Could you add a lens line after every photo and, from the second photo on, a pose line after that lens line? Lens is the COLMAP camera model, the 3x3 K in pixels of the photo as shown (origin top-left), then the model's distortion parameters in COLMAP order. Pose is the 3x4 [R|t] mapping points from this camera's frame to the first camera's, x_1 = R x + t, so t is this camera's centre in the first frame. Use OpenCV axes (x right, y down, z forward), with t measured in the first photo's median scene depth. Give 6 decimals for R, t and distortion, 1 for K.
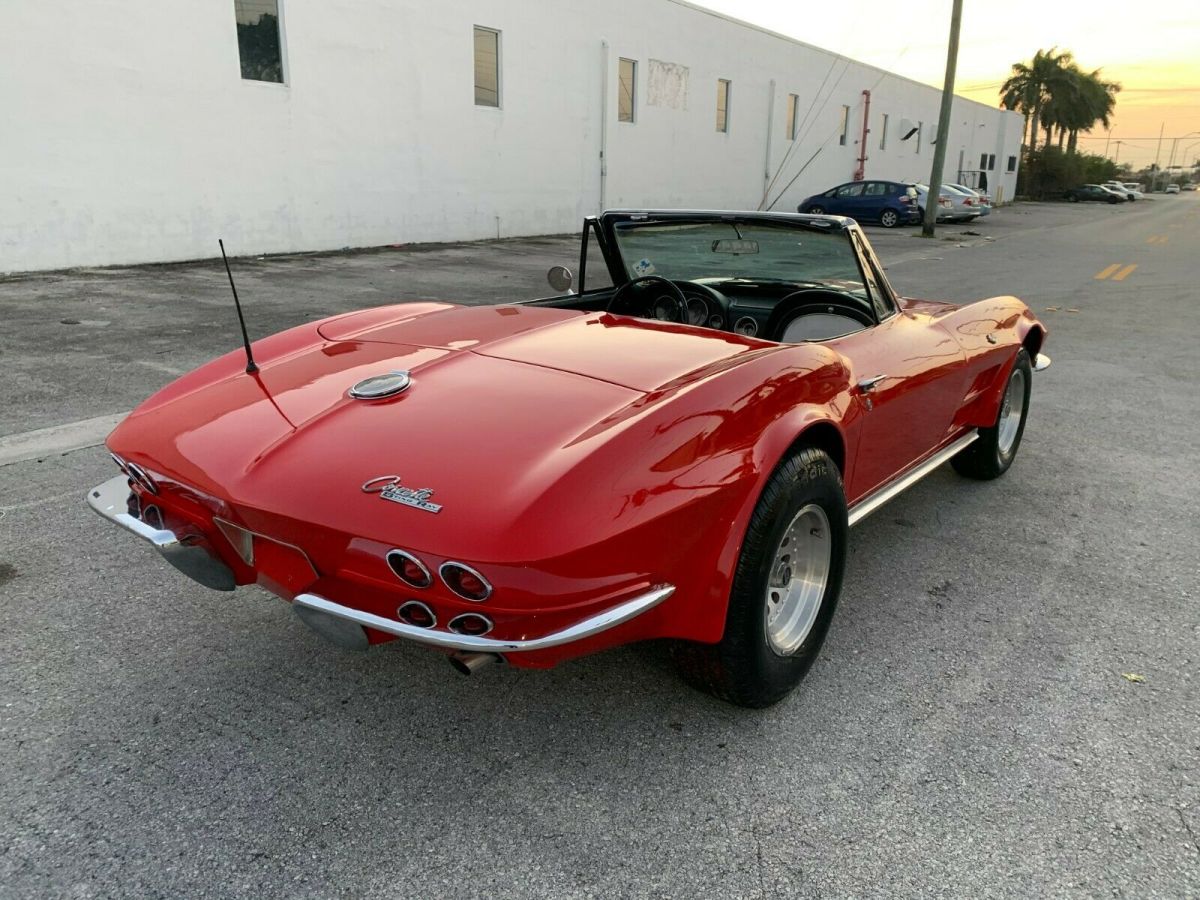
lens RADIAL K [[915.6, 0, 604.8], [0, 915.6, 448.9], [0, 0, 1]] dist [0.029141, -0.022976]
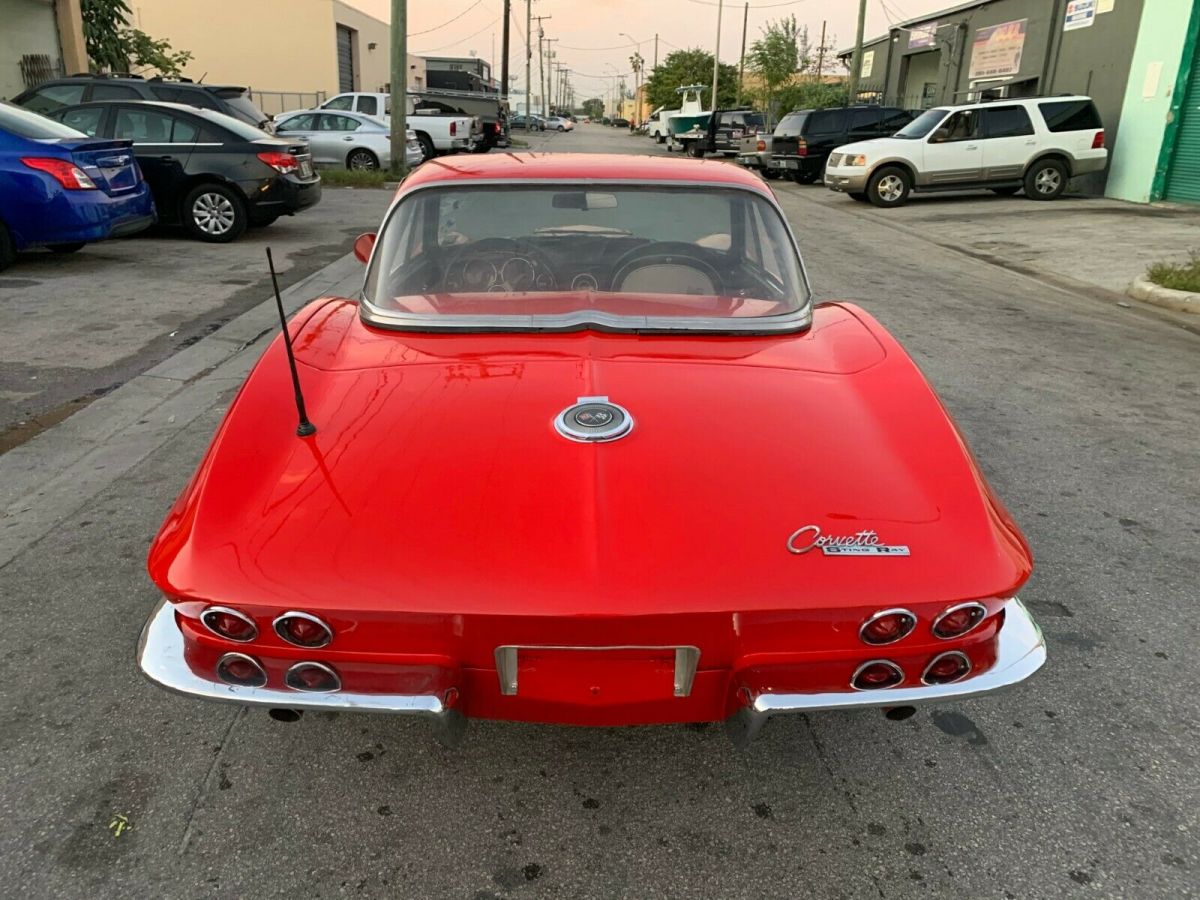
lens RADIAL K [[915.6, 0, 592.3], [0, 915.6, 445.4], [0, 0, 1]] dist [0.029141, -0.022976]
pose [[0.802165, -0.203811, 0.561242, -0.101714], [0.161464, 0.978965, 0.124730, -0.021588], [-0.574858, -0.009434, 0.818199, 0.052606]]
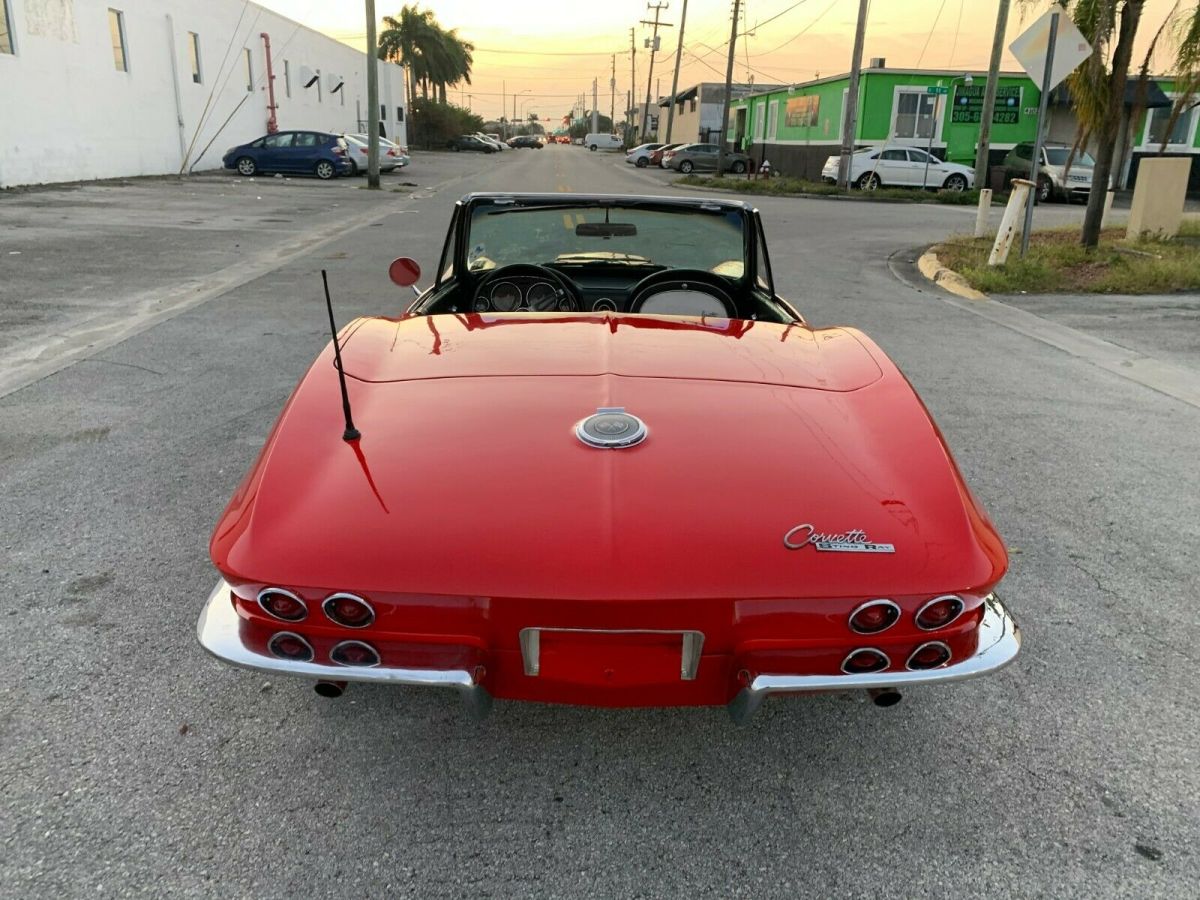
lens RADIAL K [[915.6, 0, 598.8], [0, 915.6, 442.3], [0, 0, 1]] dist [0.029141, -0.022976]
pose [[0.813085, -0.174998, 0.555219, -0.108509], [0.149085, 0.984536, 0.091987, -0.020419], [-0.562731, 0.007981, 0.826601, 0.042901]]
